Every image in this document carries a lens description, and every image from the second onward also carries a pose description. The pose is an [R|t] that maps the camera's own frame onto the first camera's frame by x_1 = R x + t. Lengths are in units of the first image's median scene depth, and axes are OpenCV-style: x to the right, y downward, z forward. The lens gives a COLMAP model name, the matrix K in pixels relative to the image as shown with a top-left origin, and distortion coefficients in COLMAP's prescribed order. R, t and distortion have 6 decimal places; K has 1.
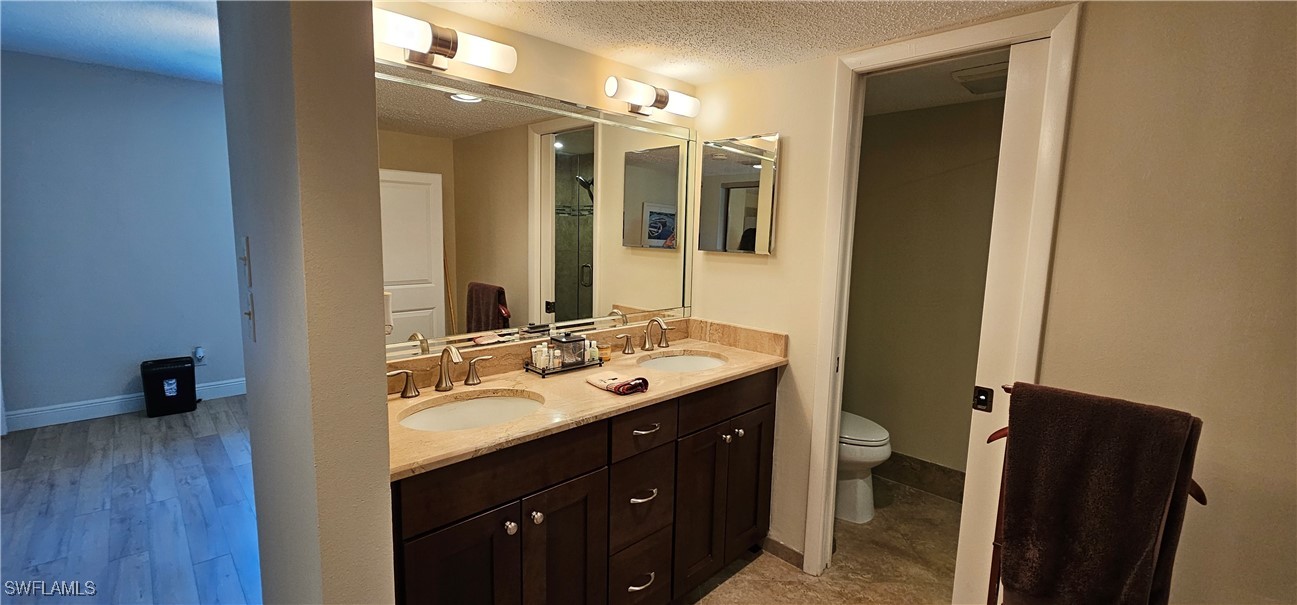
lens RADIAL K [[528.7, 0, 653.0], [0, 528.7, 296.4], [0, 0, 1]] dist [-0.000133, -0.000195]
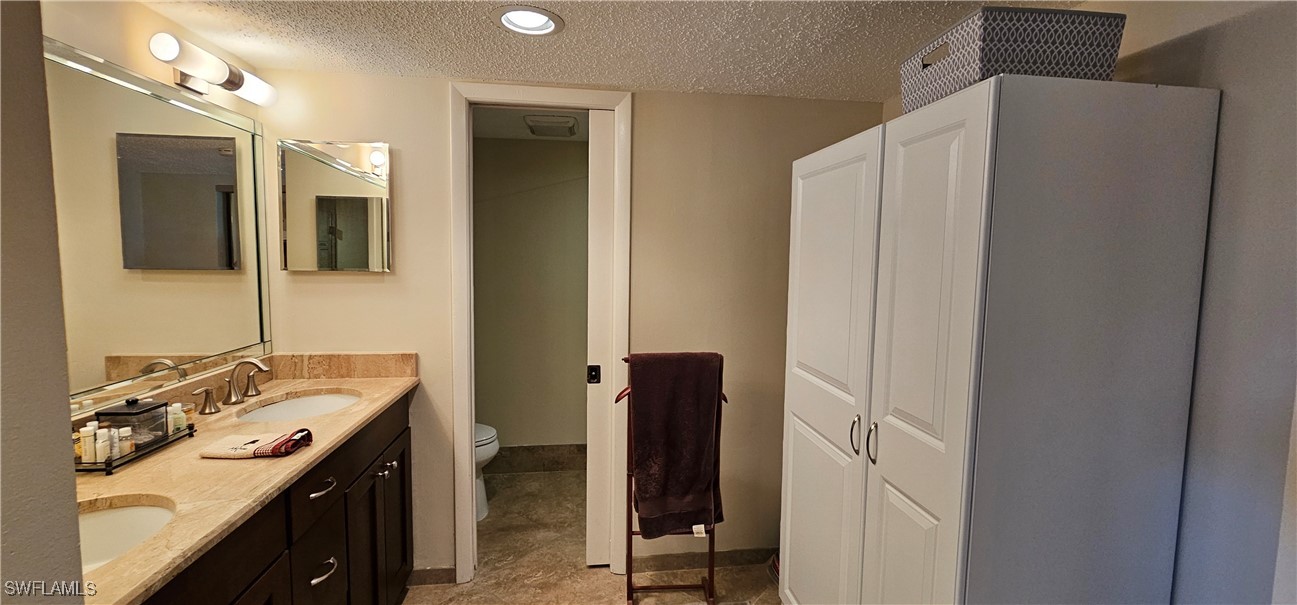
lens RADIAL K [[528.7, 0, 653.0], [0, 528.7, 296.4], [0, 0, 1]] dist [-0.000133, -0.000195]
pose [[0.608537, -0.077421, 0.789740, -0.248370], [0.098147, 0.994931, 0.021909, -0.009827], [-0.787433, 0.064178, 0.613051, 0.055531]]
